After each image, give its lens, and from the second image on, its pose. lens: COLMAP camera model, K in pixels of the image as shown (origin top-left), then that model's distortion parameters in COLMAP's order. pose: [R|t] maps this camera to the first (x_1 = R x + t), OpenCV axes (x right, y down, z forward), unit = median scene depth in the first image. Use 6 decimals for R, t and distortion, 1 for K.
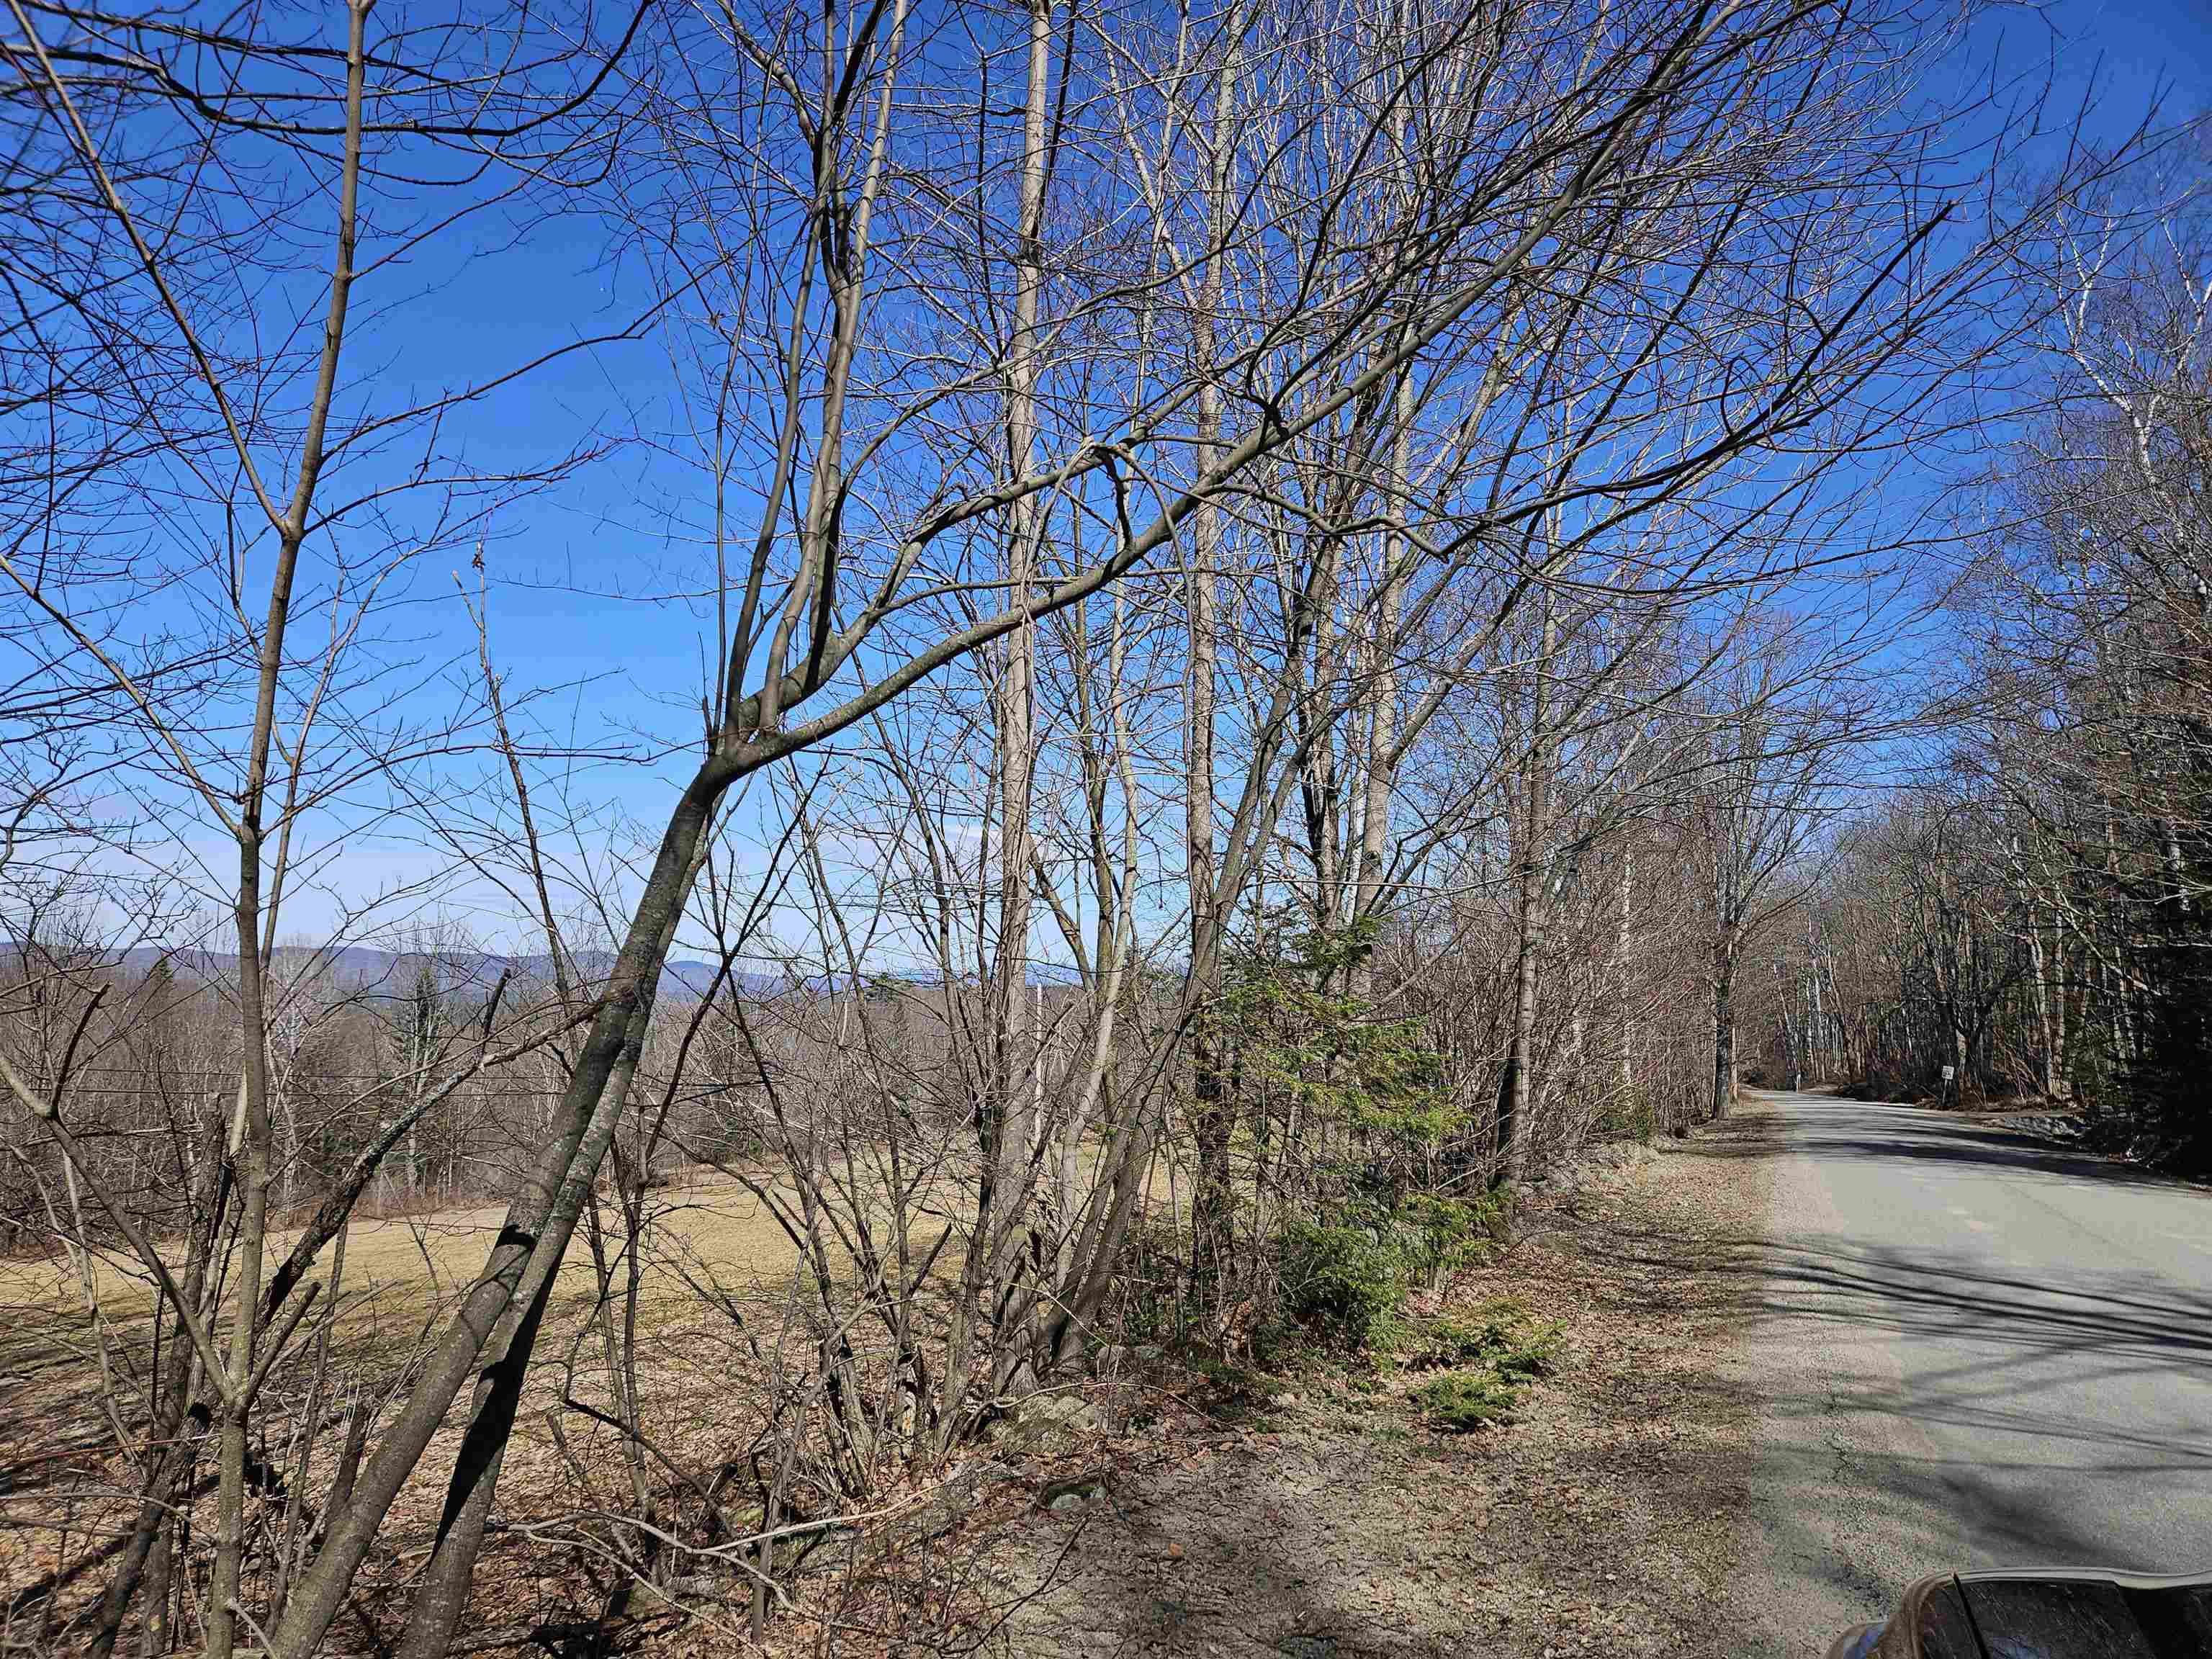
lens RADIAL K [[1476.4, 0, 1071.9], [0, 1476.4, 839.0], [0, 0, 1]] dist [0.086888, -0.073952]
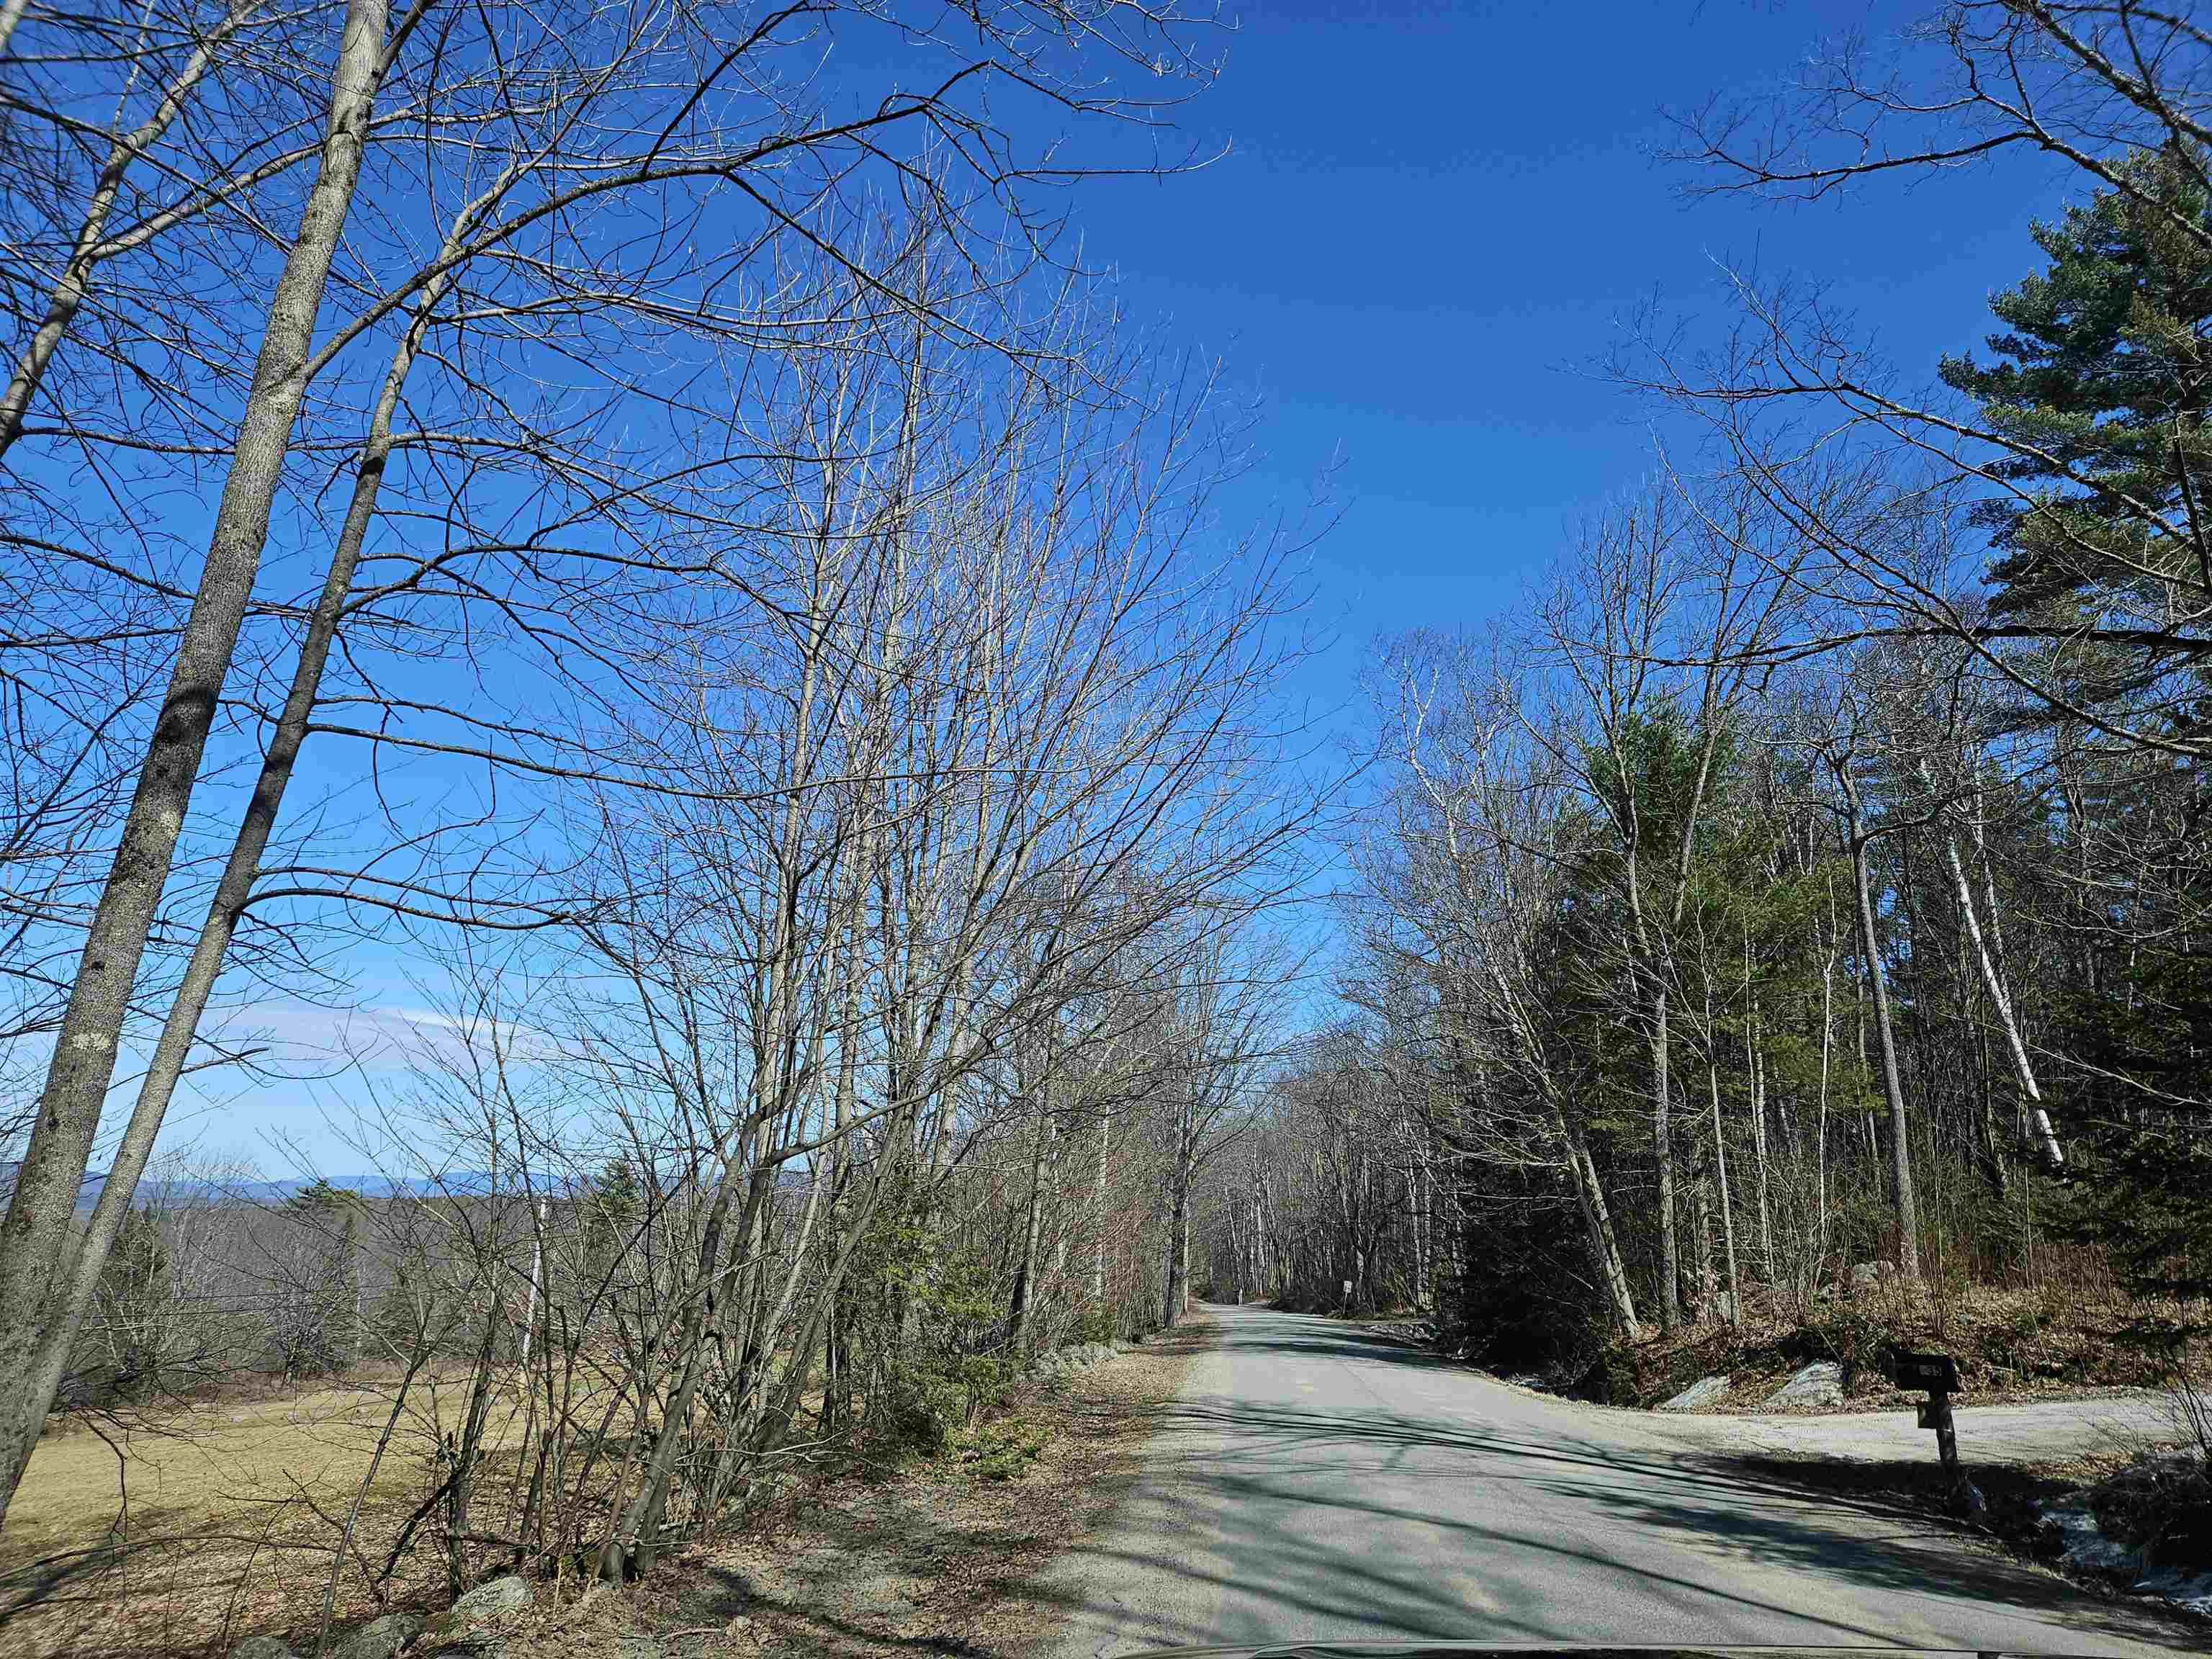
lens RADIAL K [[1476.2, 0, 1075.7], [0, 1476.2, 848.2], [0, 0, 1]] dist [0.082999, -0.070021]
pose [[0.943888, 0.094588, 0.316431, -0.378573], [-0.051851, 0.988670, -0.140867, -0.148317], [-0.326171, 0.116555, 0.938098, -1.049057]]
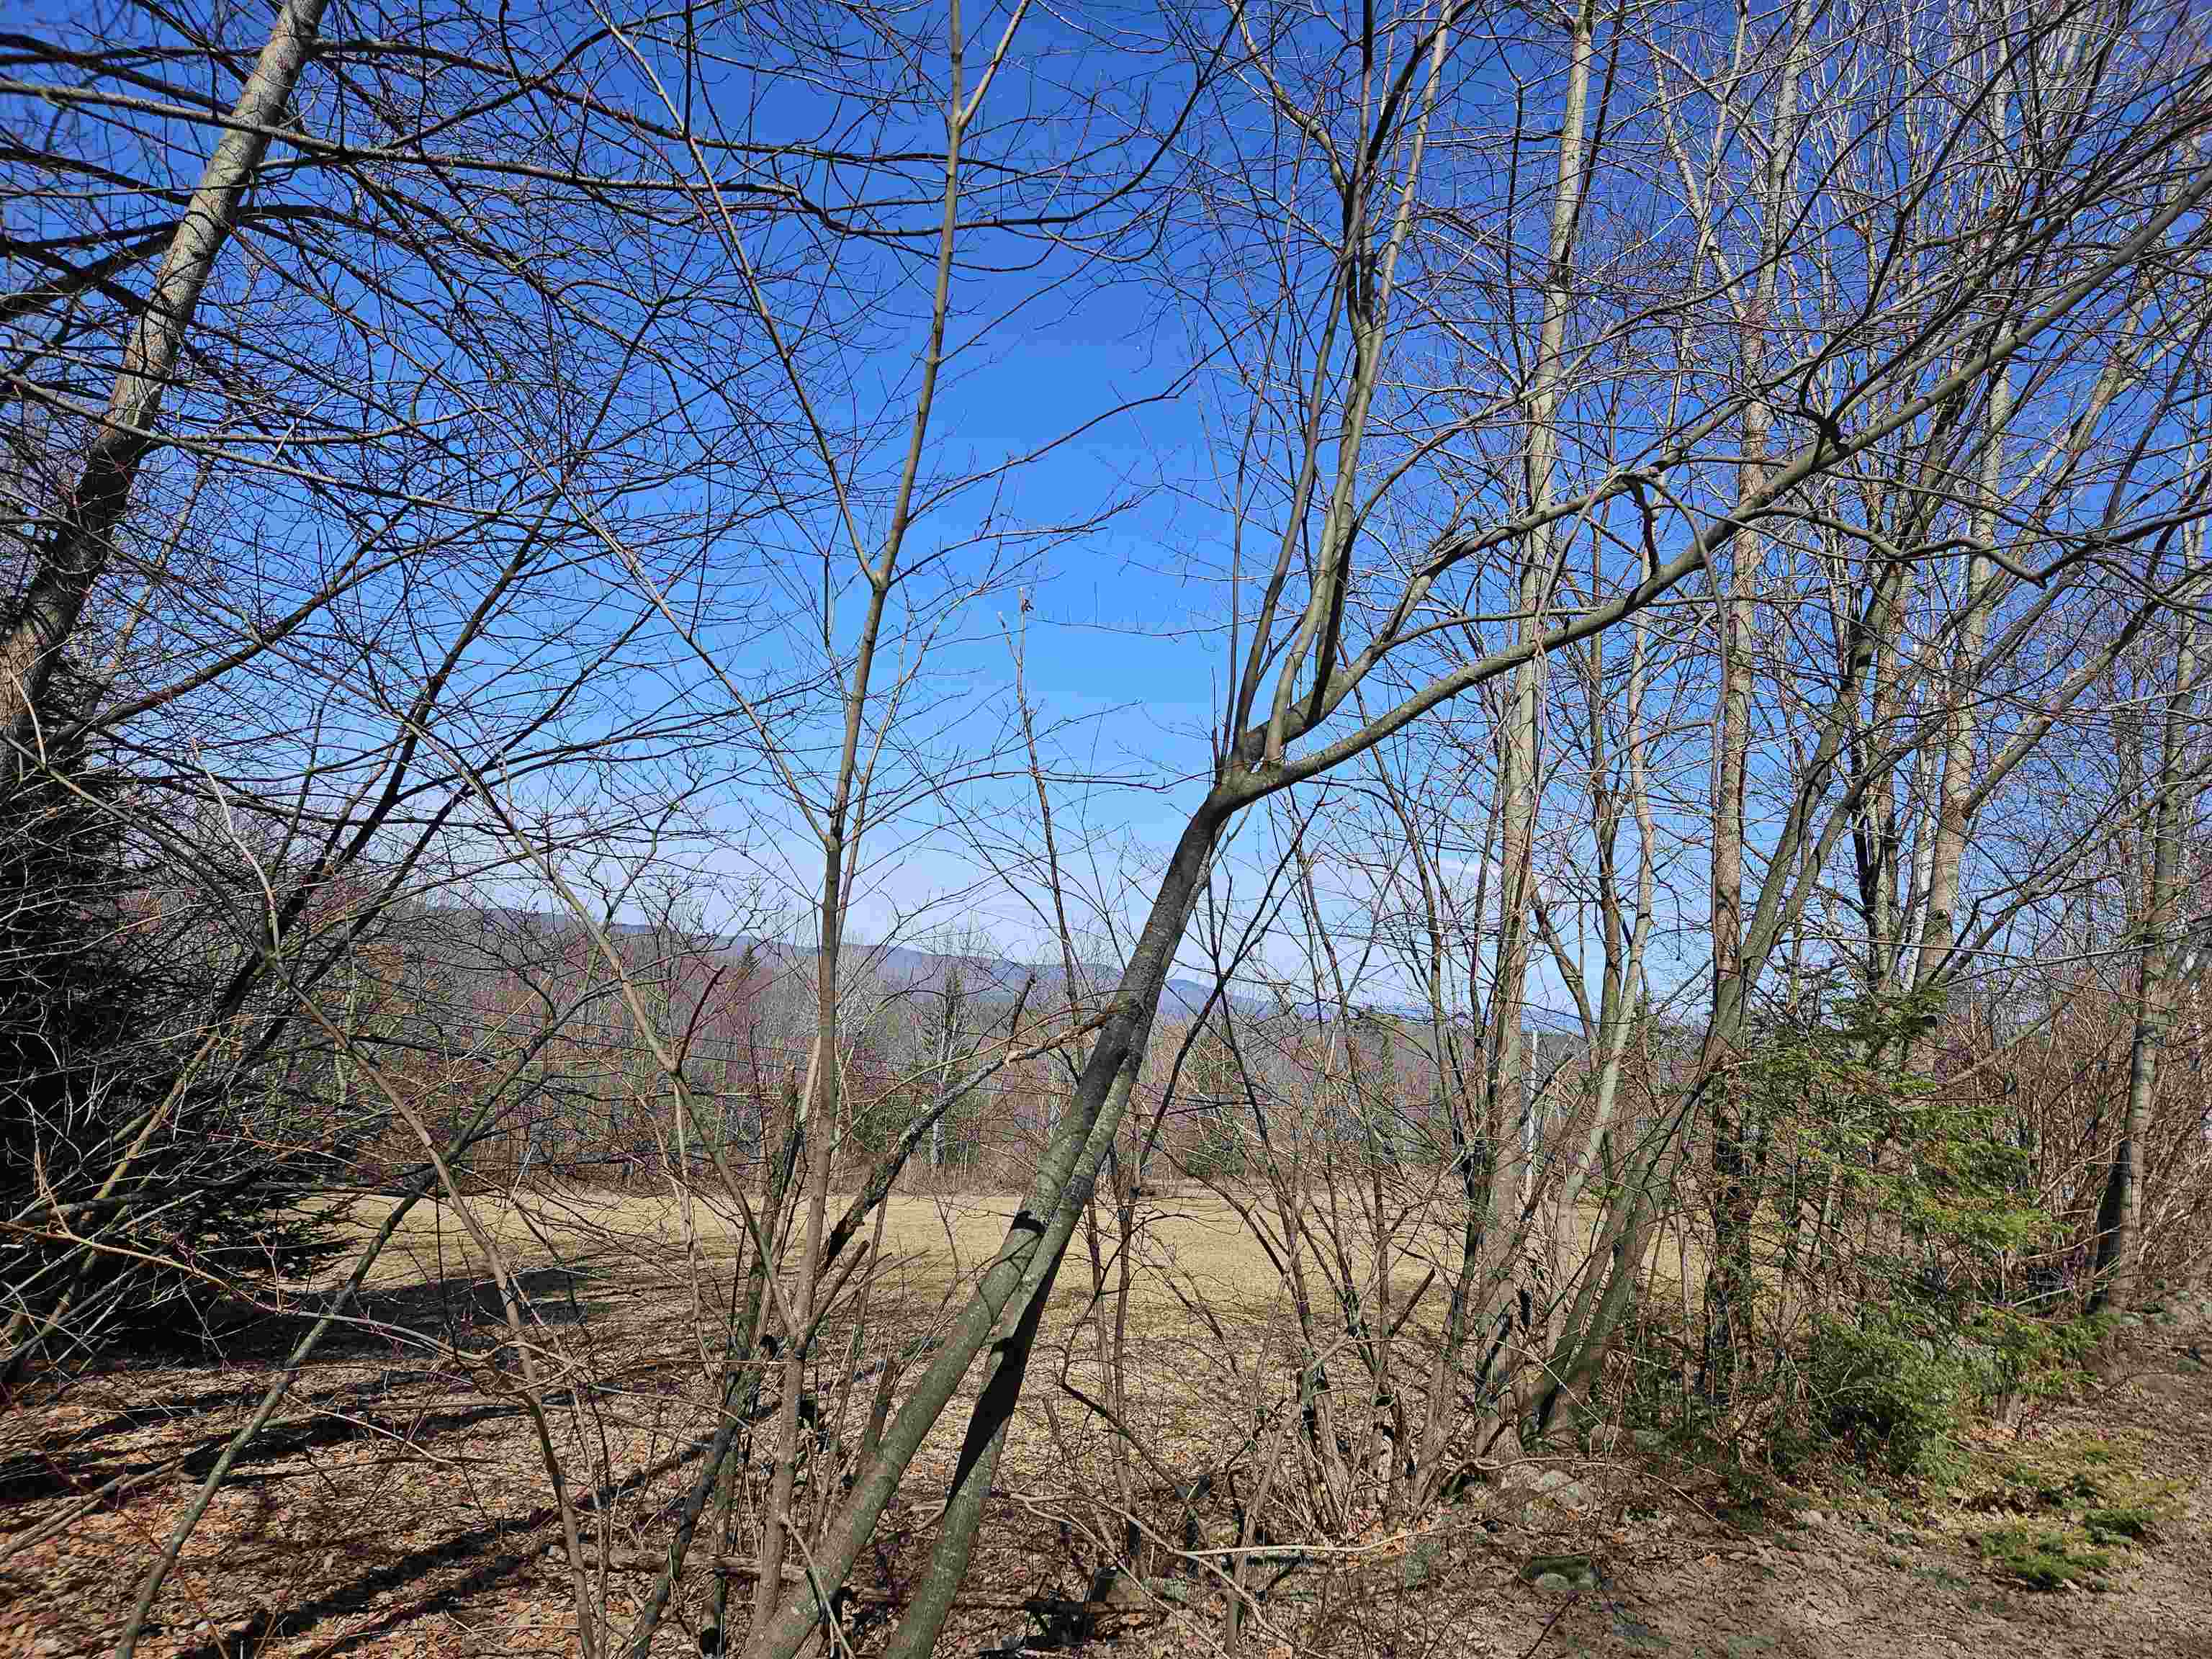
lens RADIAL K [[1484.5, 0, 1103.8], [0, 1484.5, 826.7], [0, 0, 1]] dist [0.085838, -0.071667]
pose [[0.952565, 0.035831, -0.302217, -0.001040], [-0.044341, 0.998788, -0.021342, -0.000308], [0.301086, 0.033730, 0.953000, -0.014064]]
